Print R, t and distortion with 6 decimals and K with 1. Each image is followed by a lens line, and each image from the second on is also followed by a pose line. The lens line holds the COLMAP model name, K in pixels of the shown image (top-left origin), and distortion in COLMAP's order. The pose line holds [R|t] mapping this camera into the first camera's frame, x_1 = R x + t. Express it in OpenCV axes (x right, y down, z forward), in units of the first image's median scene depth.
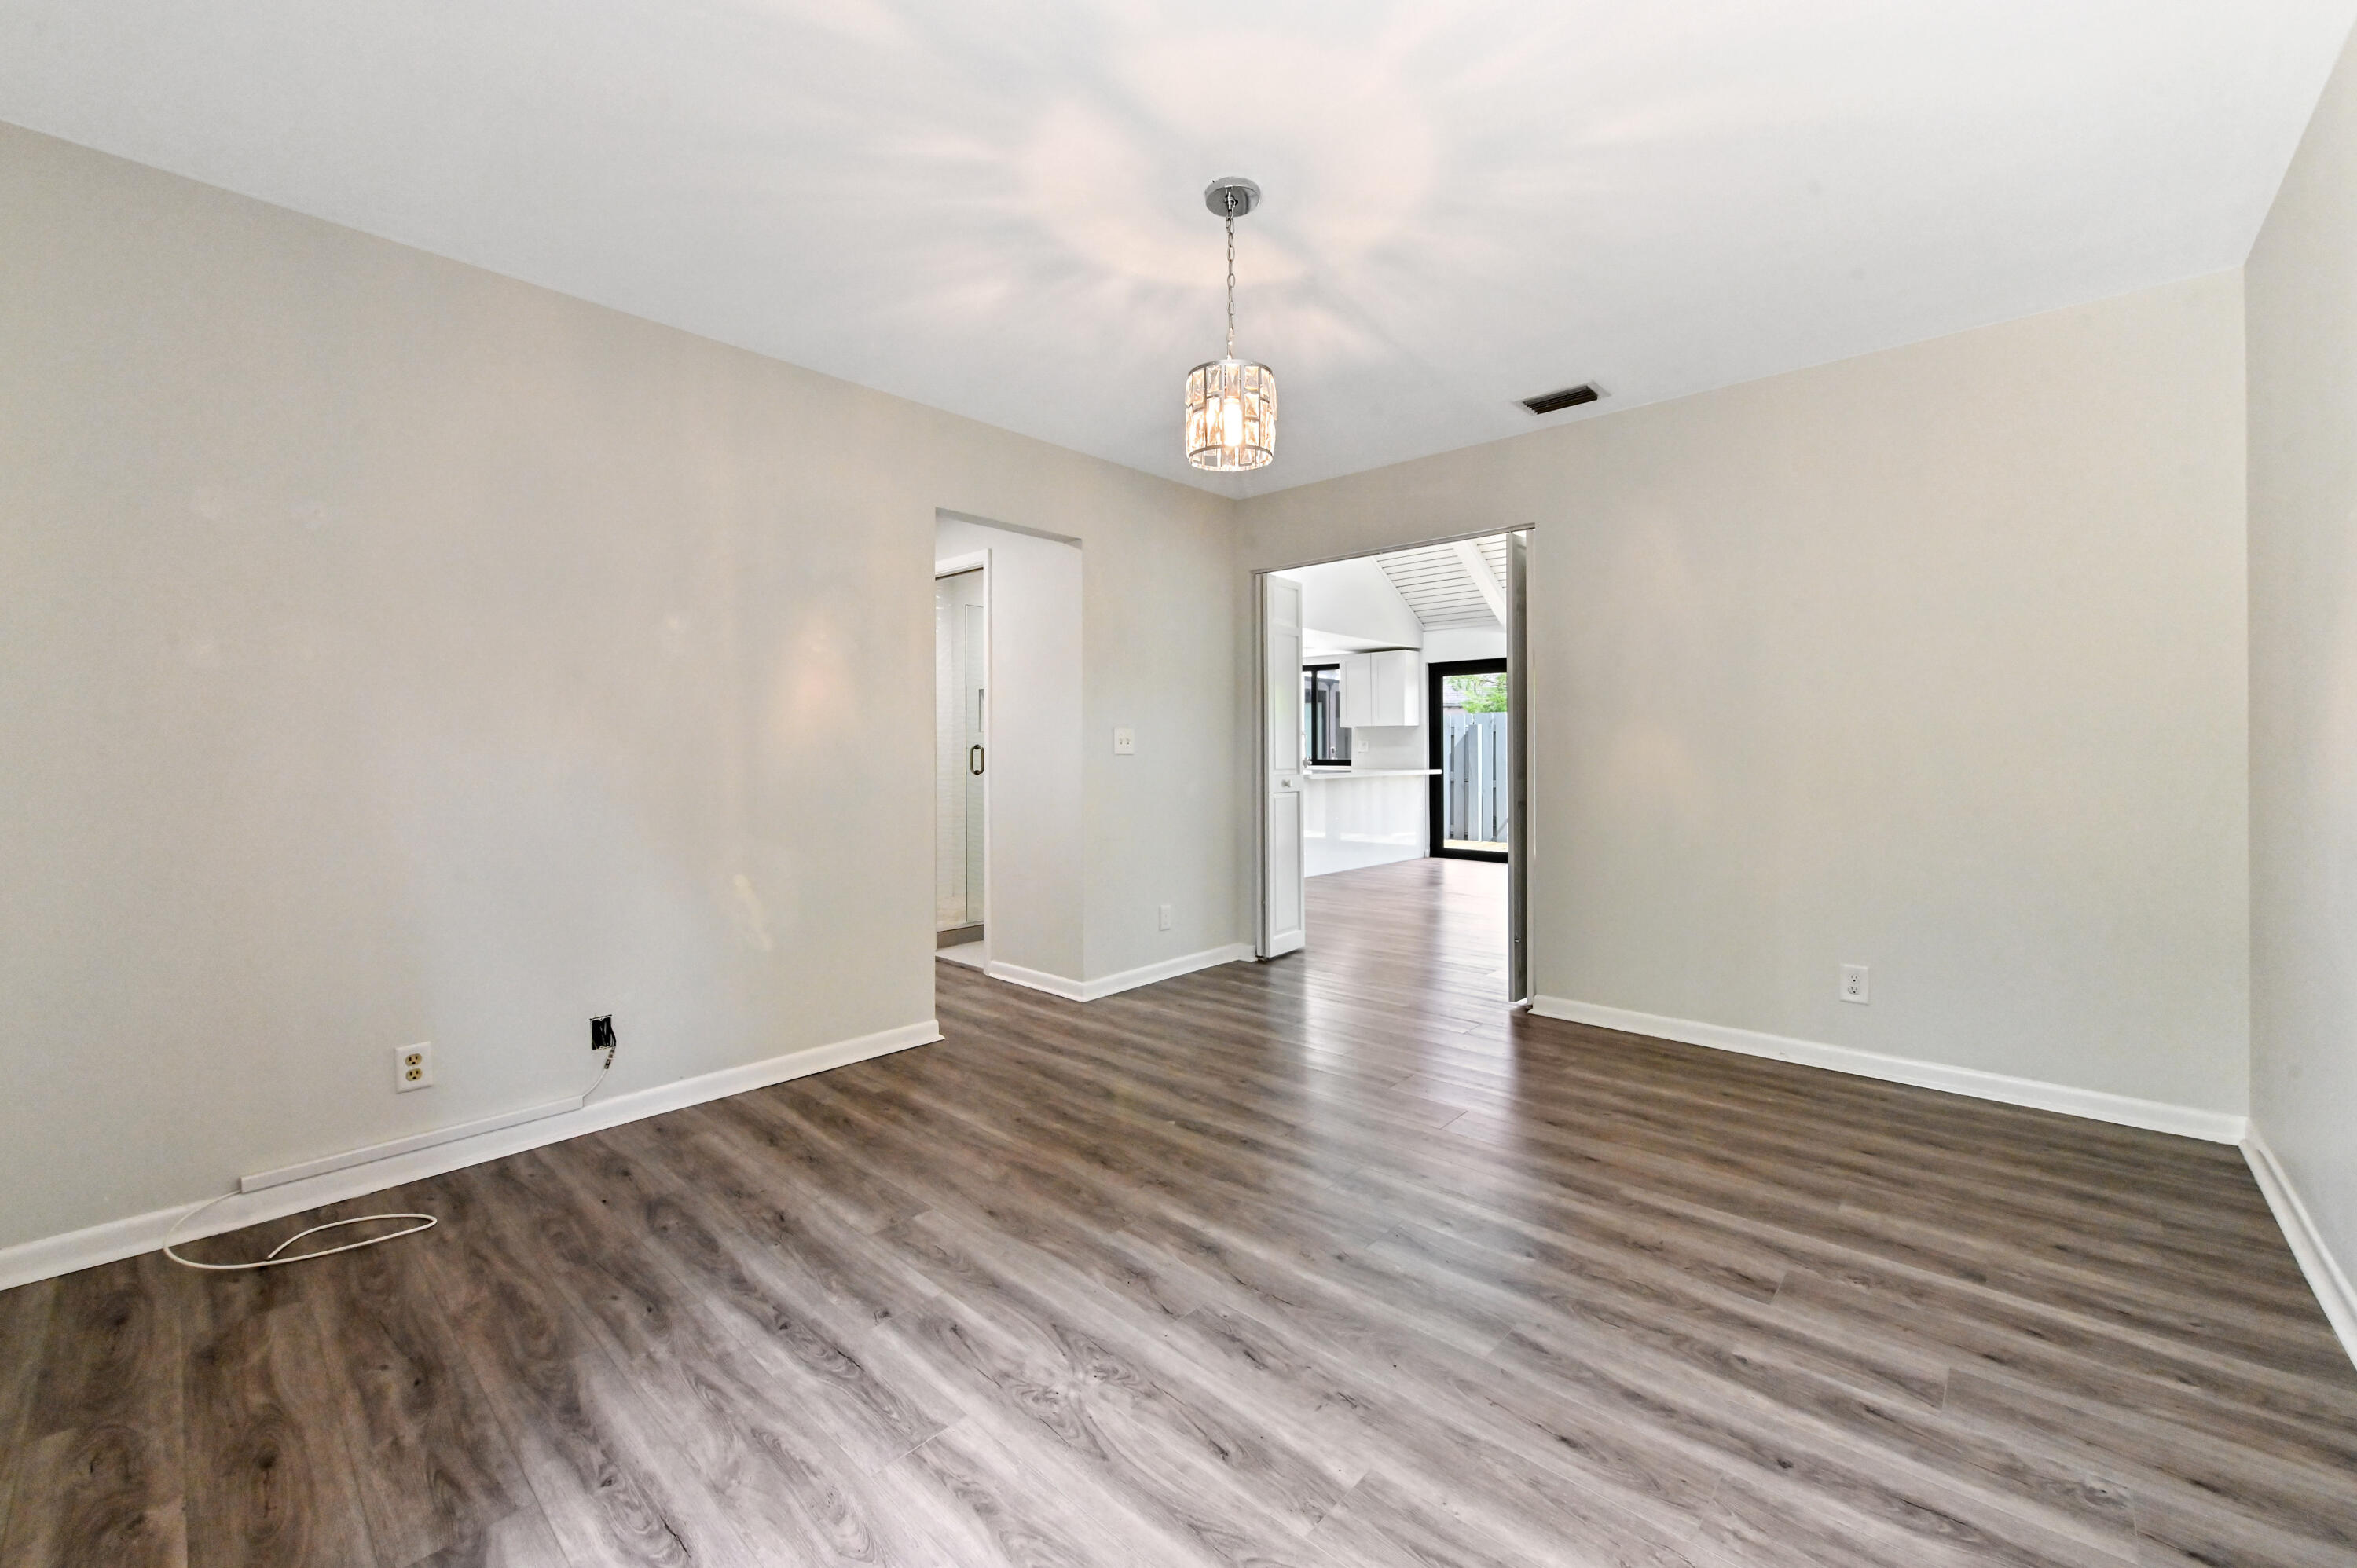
lens RADIAL K [[946.2, 0, 1190.8], [0, 946.2, 767.5], [0, 0, 1]] dist [-0.008068, 0.000134]
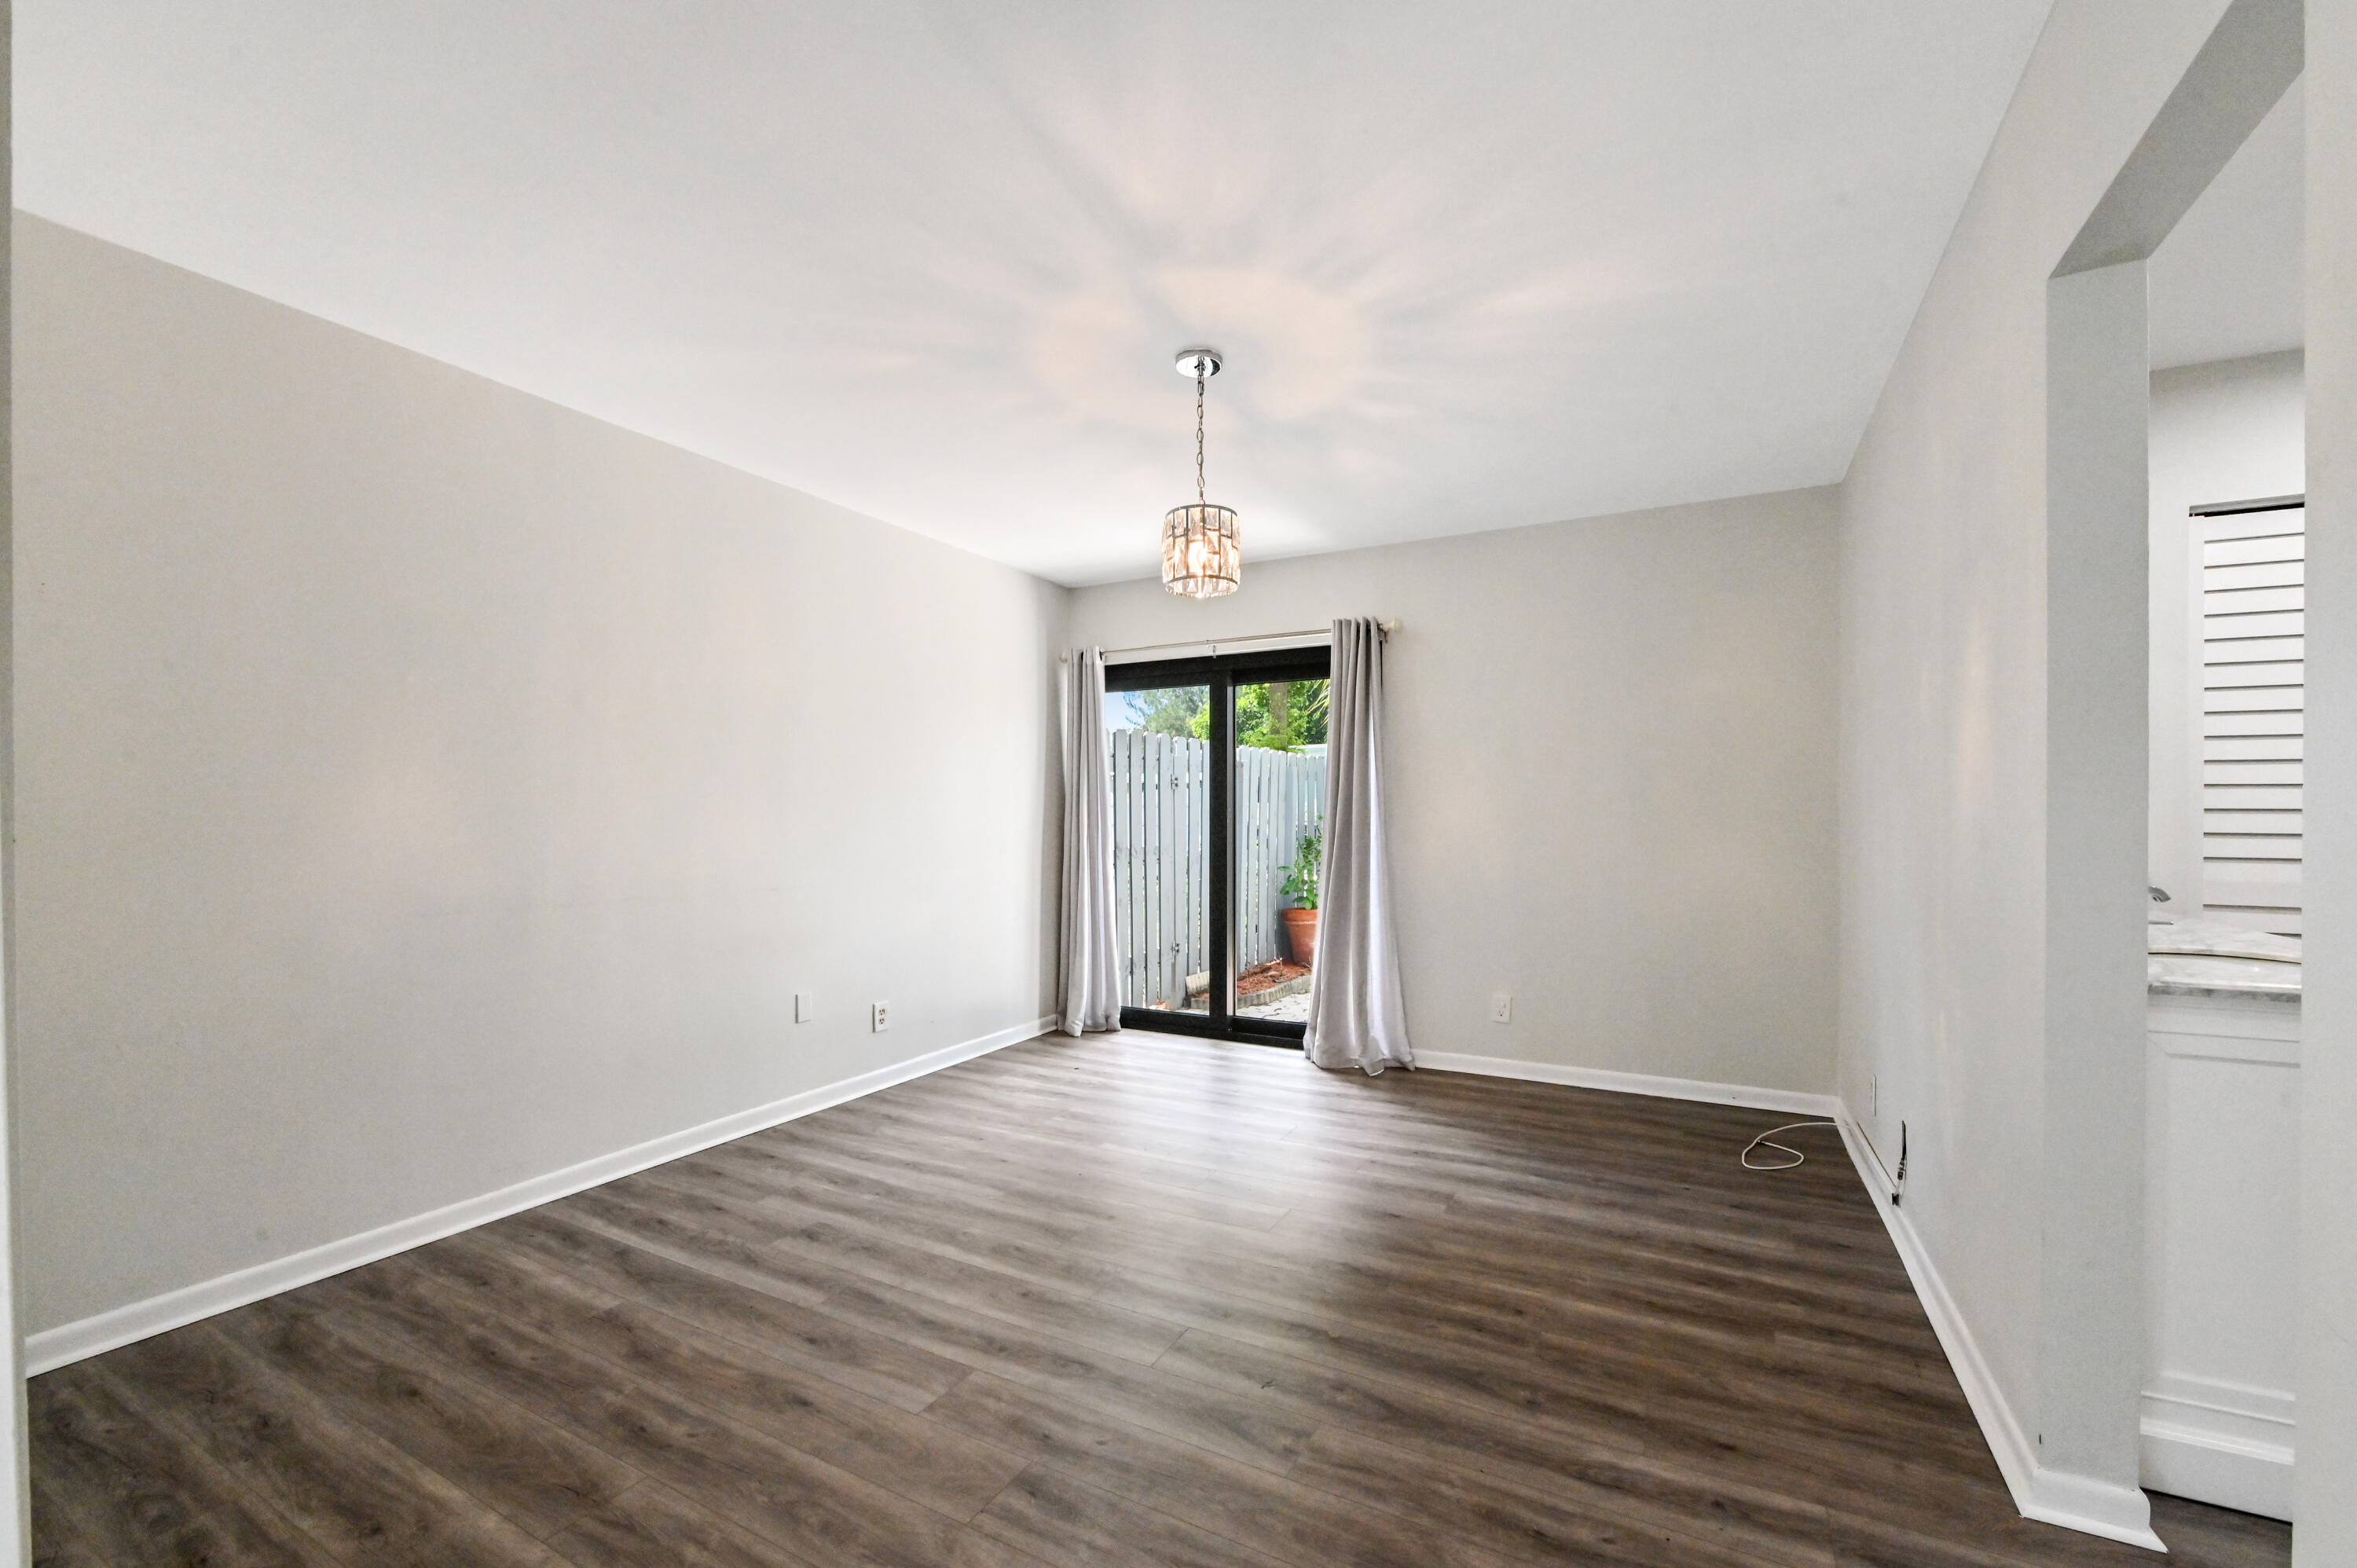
lens RADIAL K [[946.2, 0, 1189.7], [0, 946.2, 805.6], [0, 0, 1]] dist [-0.008068, 0.000134]
pose [[-0.969394, 0.006301, -0.245429, 0.353870], [0.004148, 0.999948, 0.009288, -0.071863], [0.245475, 0.007986, -0.969370, 2.195195]]
